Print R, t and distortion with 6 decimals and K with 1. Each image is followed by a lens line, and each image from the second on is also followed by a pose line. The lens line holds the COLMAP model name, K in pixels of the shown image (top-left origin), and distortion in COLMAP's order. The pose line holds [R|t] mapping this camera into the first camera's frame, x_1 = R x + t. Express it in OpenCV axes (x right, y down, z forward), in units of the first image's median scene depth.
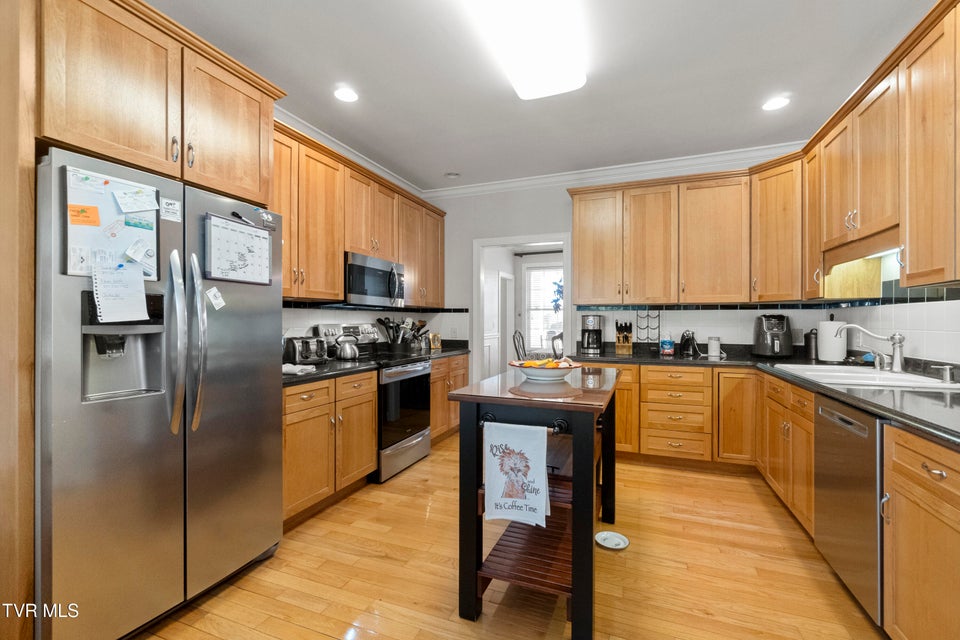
lens RADIAL K [[417.9, 0, 478.5], [0, 417.9, 320.6], [0, 0, 1]] dist [-0.001044, 0.000718]
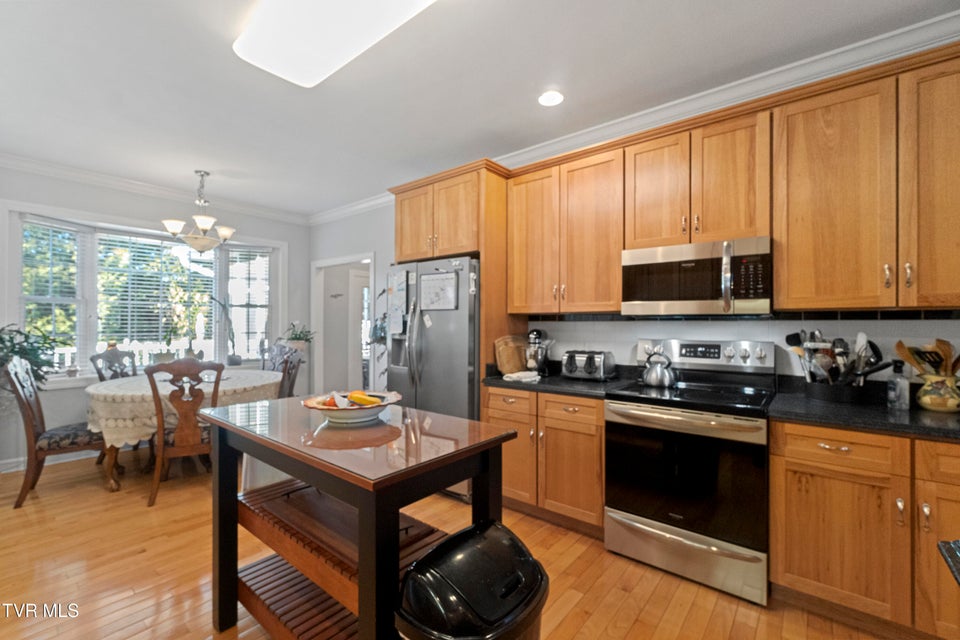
lens RADIAL K [[417.9, 0, 476.7], [0, 417.9, 320.5], [0, 0, 1]] dist [-0.001044, 0.000718]
pose [[-0.308801, -0.007736, -0.951095, 0.591154], [-0.000100, 0.999967, -0.008101, -0.024720], [0.951127, -0.002407, -0.308791, 1.047935]]
